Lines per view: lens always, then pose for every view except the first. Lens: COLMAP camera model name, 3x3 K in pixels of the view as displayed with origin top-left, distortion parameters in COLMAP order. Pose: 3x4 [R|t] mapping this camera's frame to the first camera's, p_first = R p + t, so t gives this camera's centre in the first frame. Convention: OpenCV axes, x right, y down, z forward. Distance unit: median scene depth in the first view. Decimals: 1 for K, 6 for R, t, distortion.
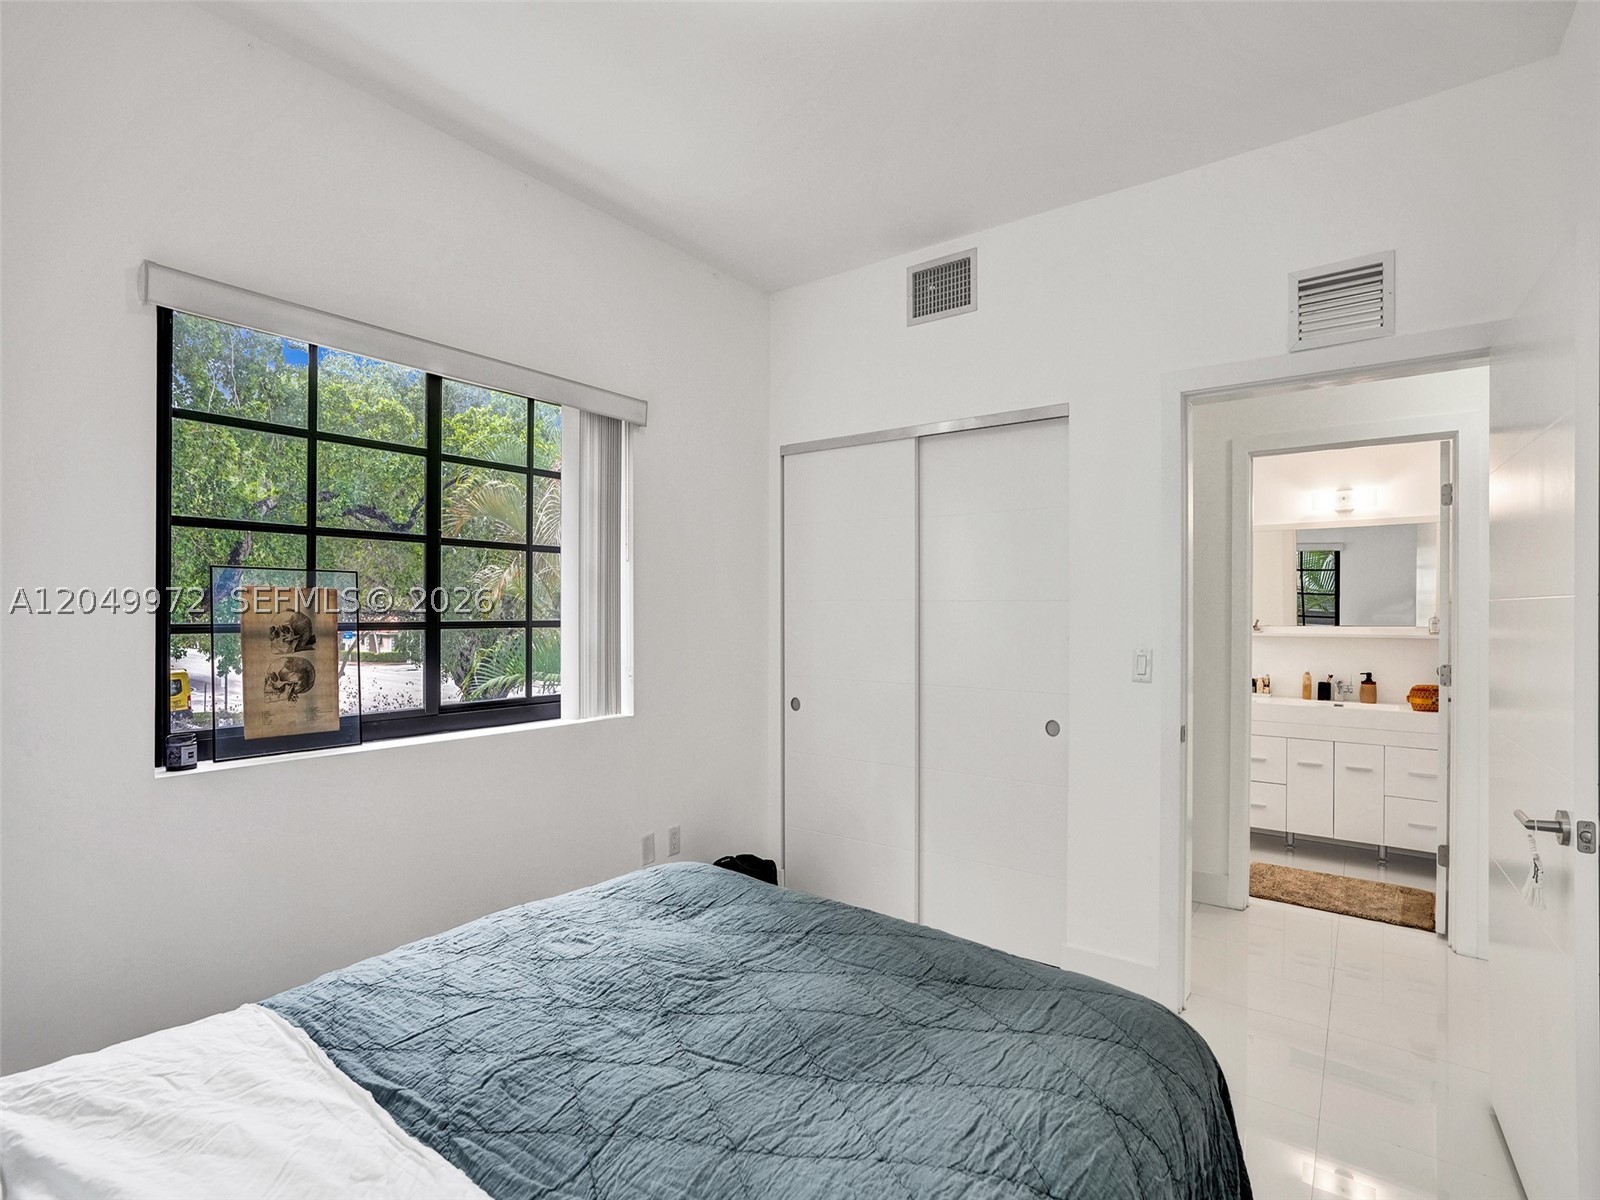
lens RADIAL K [[772.5, 0, 799.2], [0, 772.5, 610.2], [0, 0, 1]] dist [-0.001614, -0.000014]
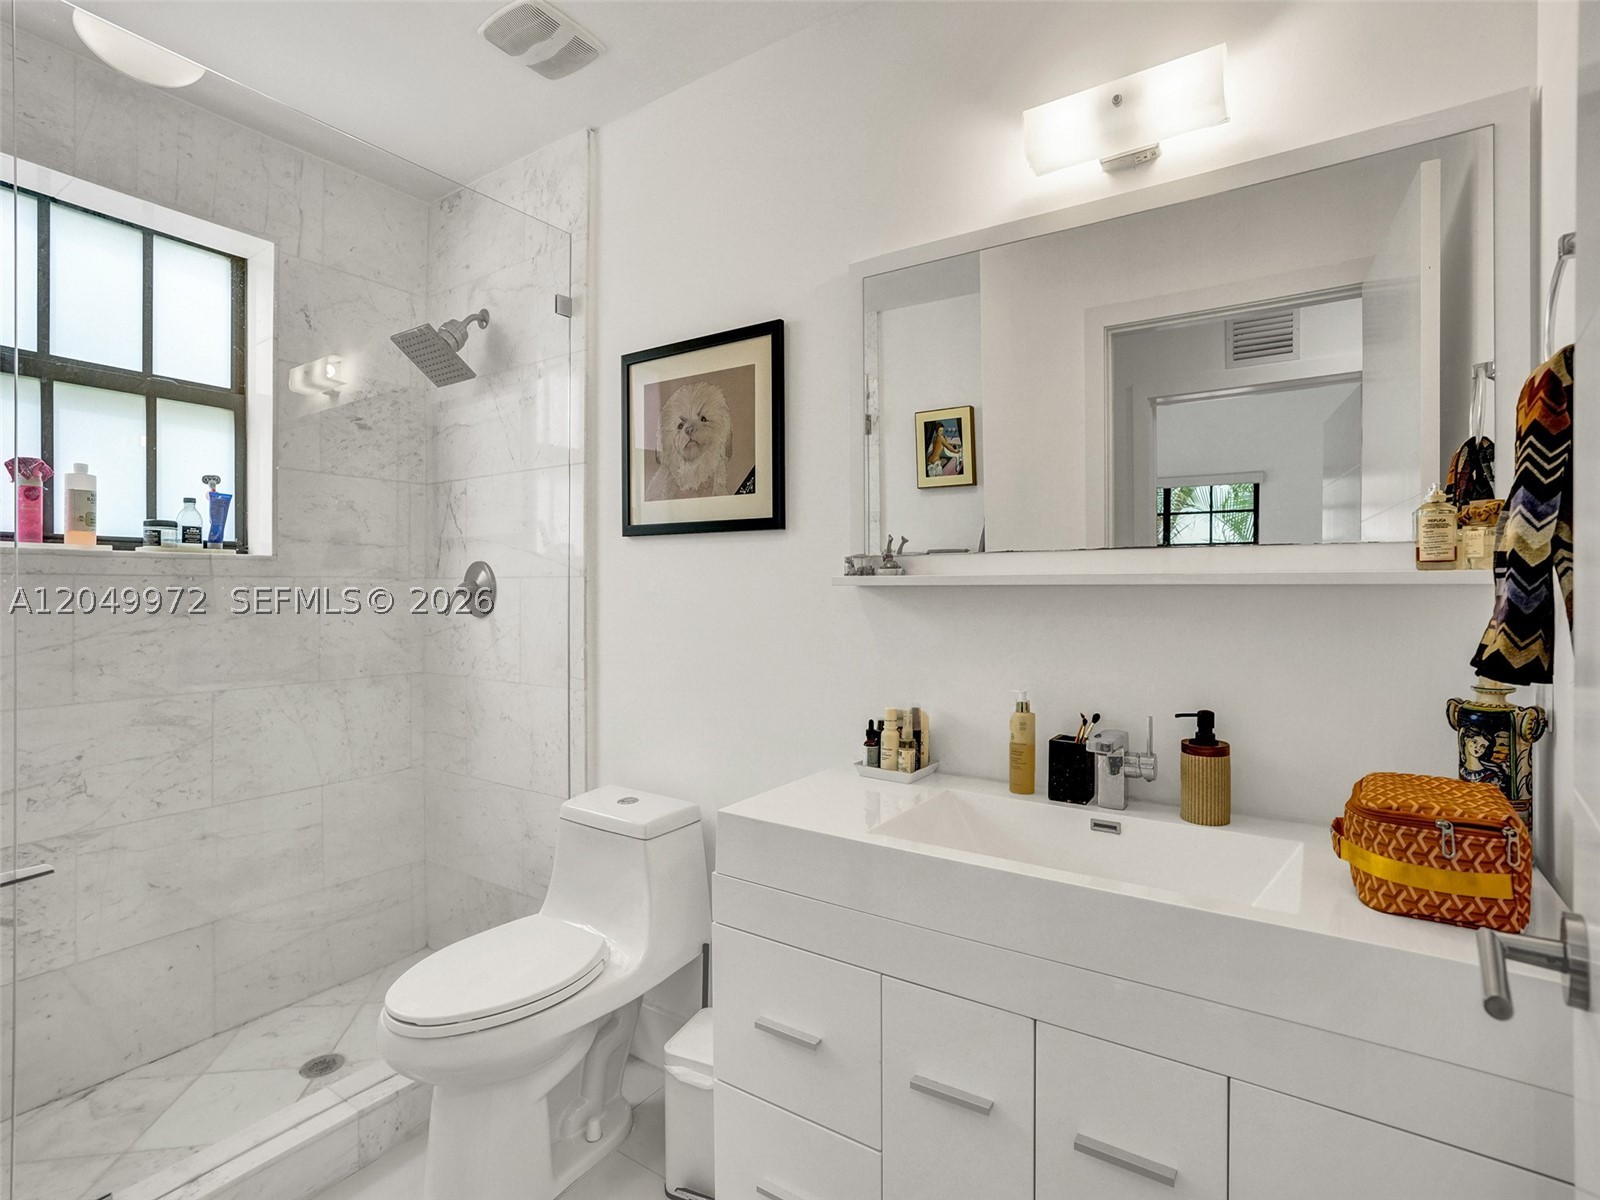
lens RADIAL K [[776.3, 0, 795.0], [0, 776.3, 588.4], [0, 0, 1]] dist [-0.023446, 0.000656]
pose [[0.999188, -0.005364, 0.039942, 0.570156], [0.005139, 0.999970, 0.005739, 0.034060], [-0.039972, -0.005529, 0.999186, 0.717695]]
